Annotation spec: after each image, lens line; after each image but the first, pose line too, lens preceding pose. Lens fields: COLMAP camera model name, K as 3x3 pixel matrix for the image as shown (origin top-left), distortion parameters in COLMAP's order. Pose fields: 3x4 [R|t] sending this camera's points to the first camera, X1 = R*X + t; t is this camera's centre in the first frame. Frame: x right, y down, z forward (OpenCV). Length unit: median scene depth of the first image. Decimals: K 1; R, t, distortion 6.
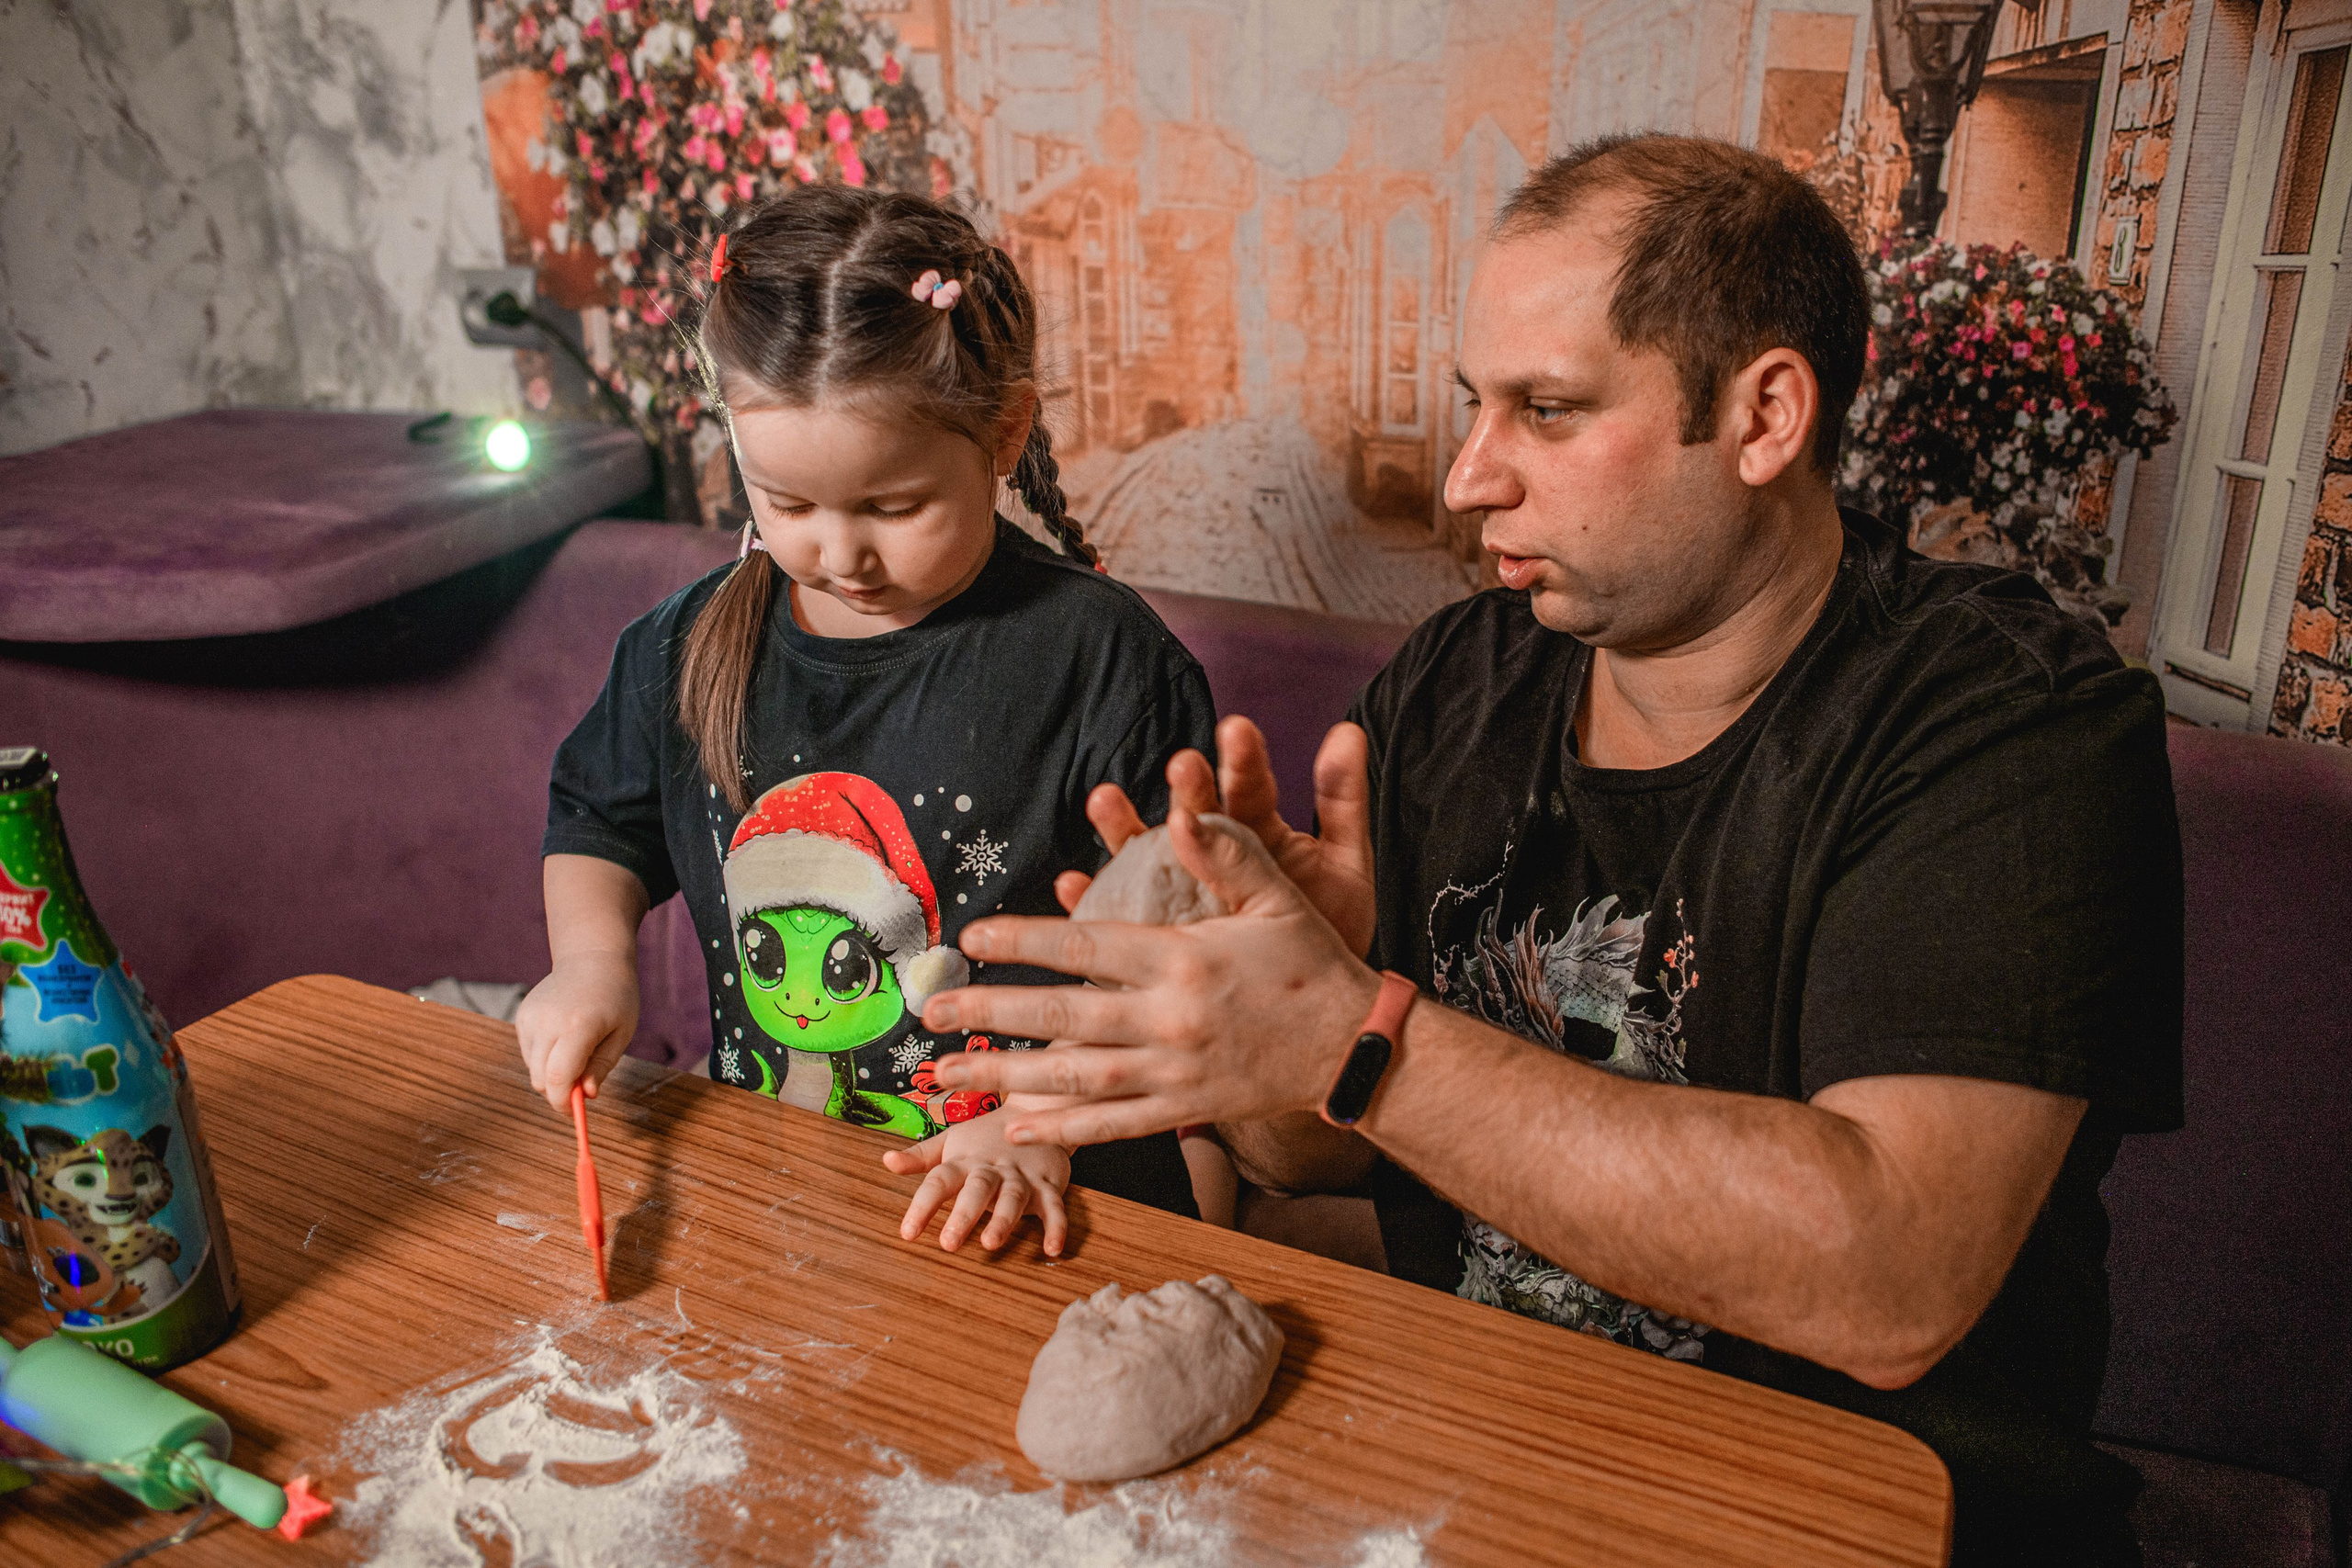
lens RADIAL K [[1979.6, 0, 1171.6], [0, 1979.6, 790.9], [0, 0, 1]] dist [-0.076147, 0.070703]
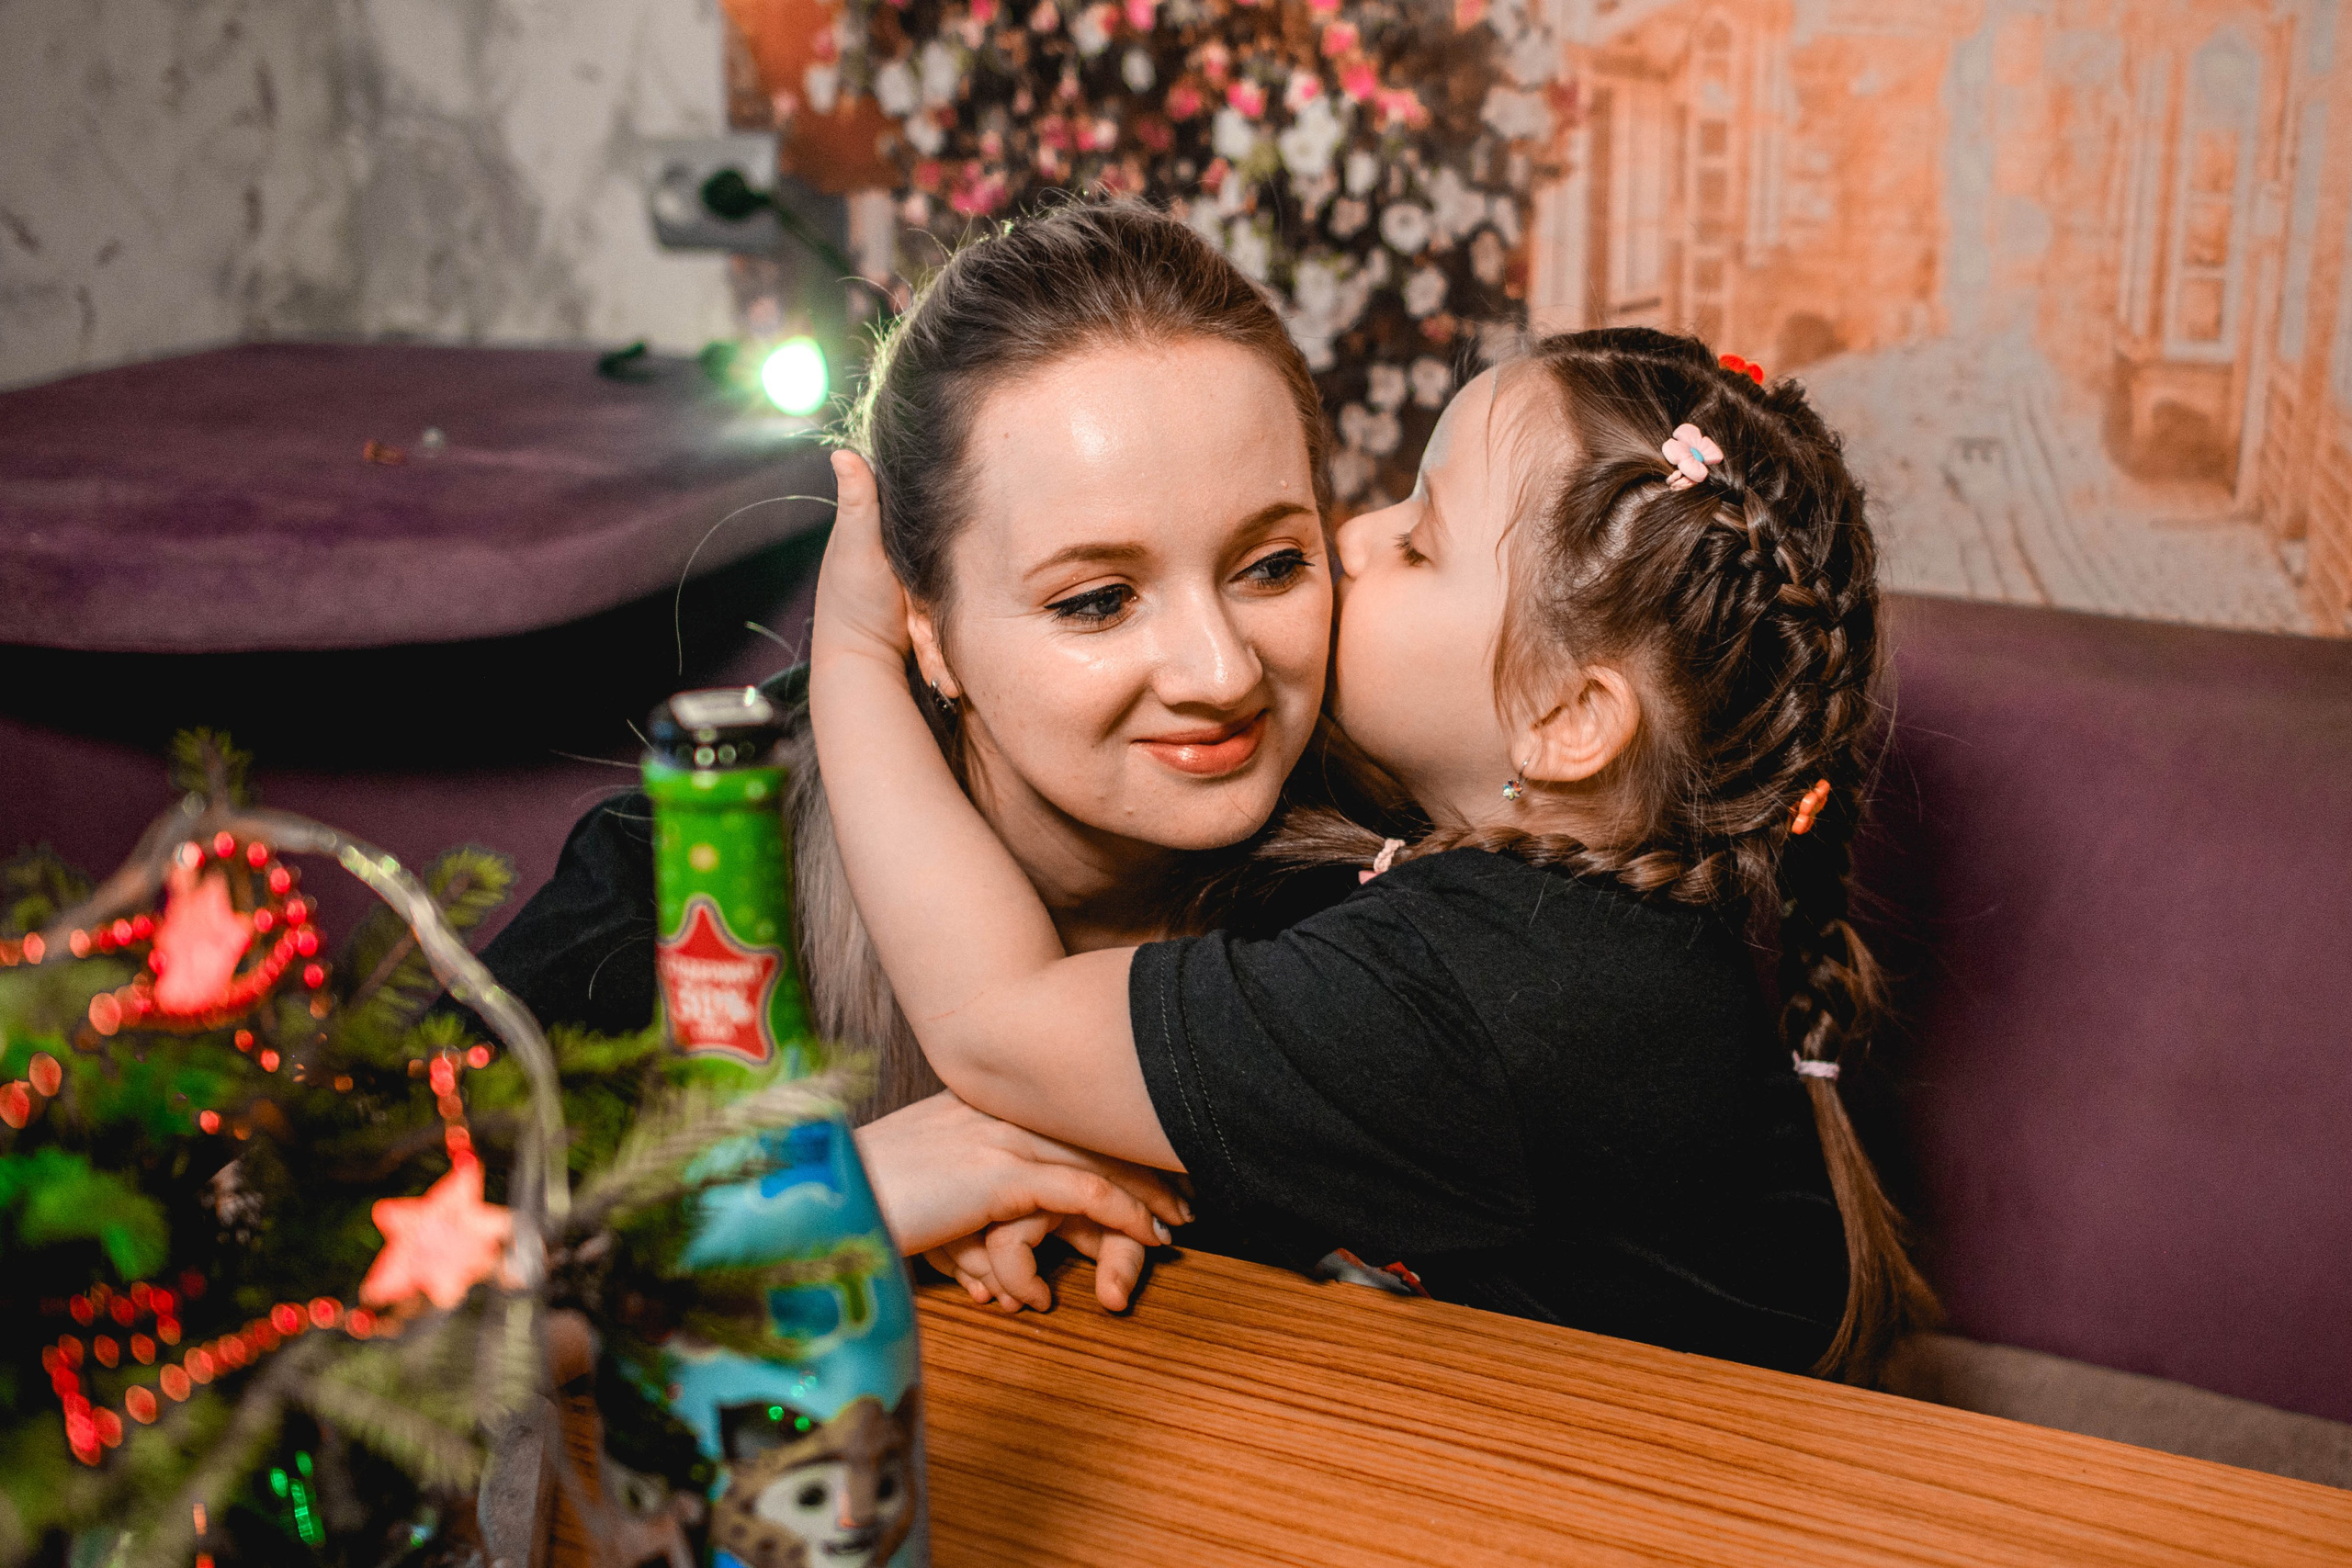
lens RADIAL K [[2566.1, 0, 1312.0], [0, 2566.1, 759.6], [0, 0, 1]] dist [-0.064667, 0.000000]
pose [[0.995823, -0.002815, 0.091265, -0.275564], [0.010692, 0.996243, -0.085944, 0.034128], [-0.090681, 0.086561, 0.992111, 0.153192]]
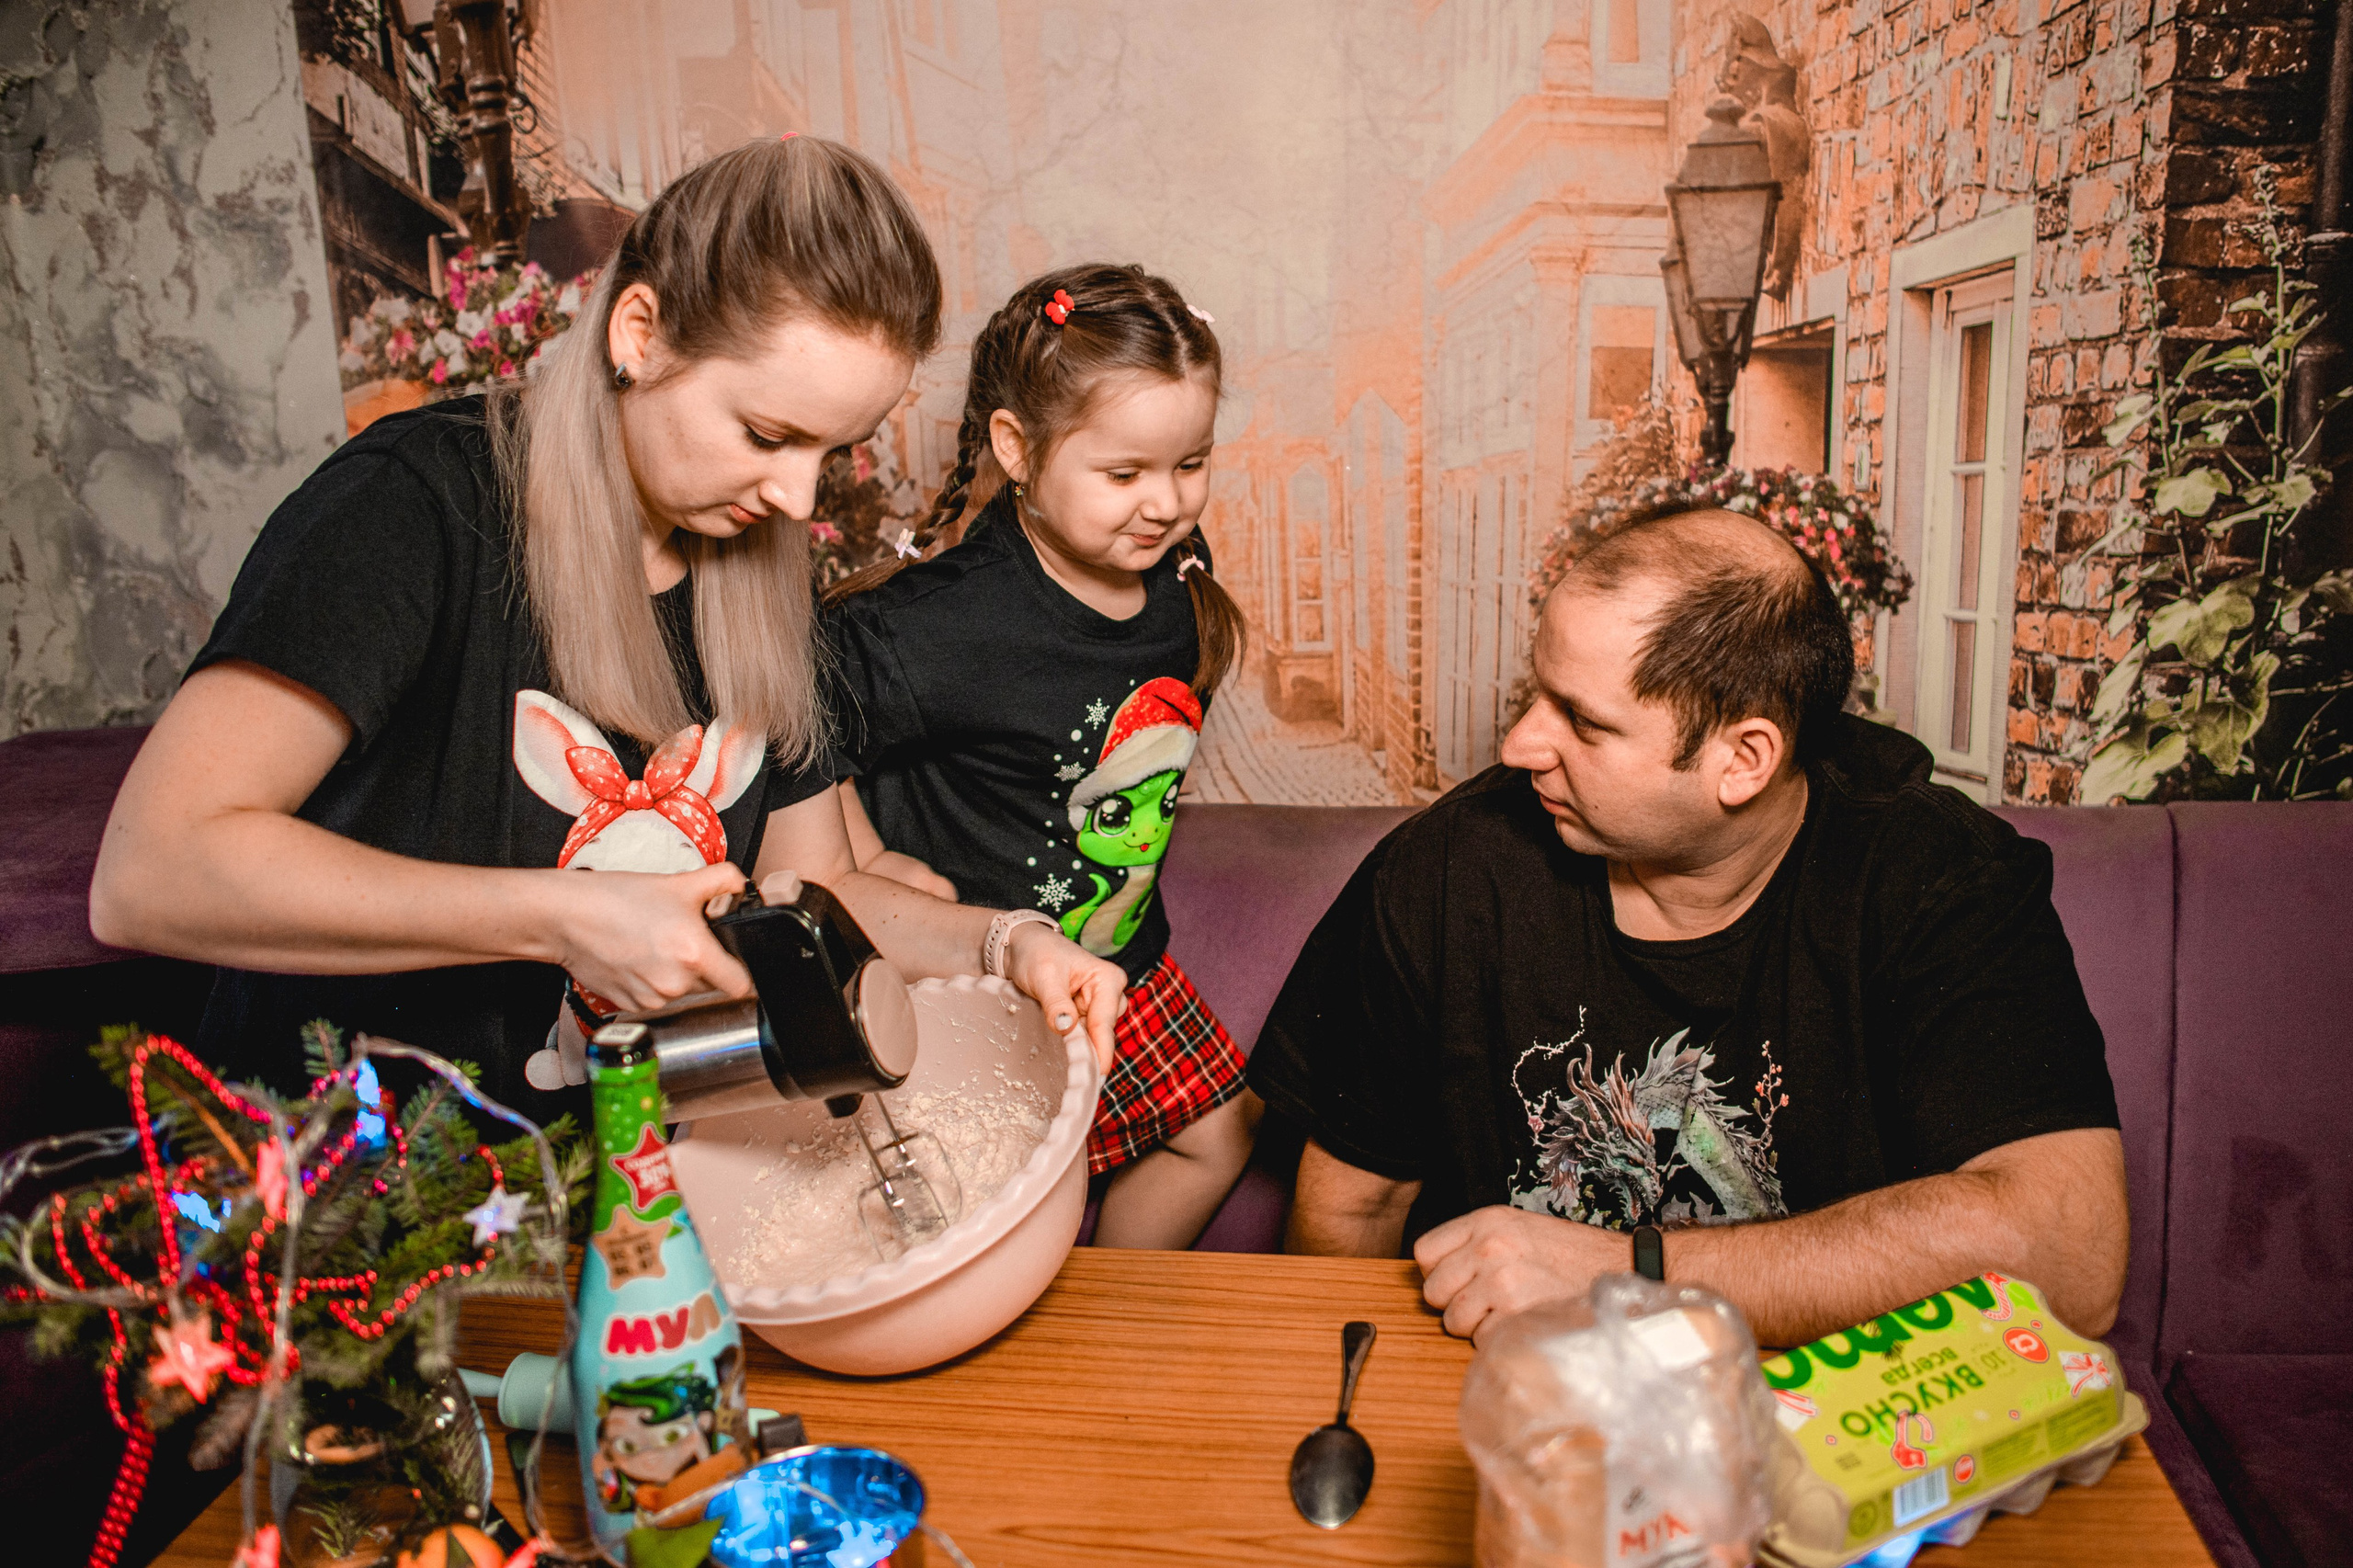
lens RADIAL K [[2105.3, 0, 1257.2], [0, 2105.3, 768.6], [0, 0, 1]] dist [-0.077608, 0.071481]
pose [[0.939049, -0.098526, 0.329361, -0.342643], [0.144568, 0.982397, -0.118306, 0.036308], [-0.311907, 0.158710, 0.936763, -0.175163]]
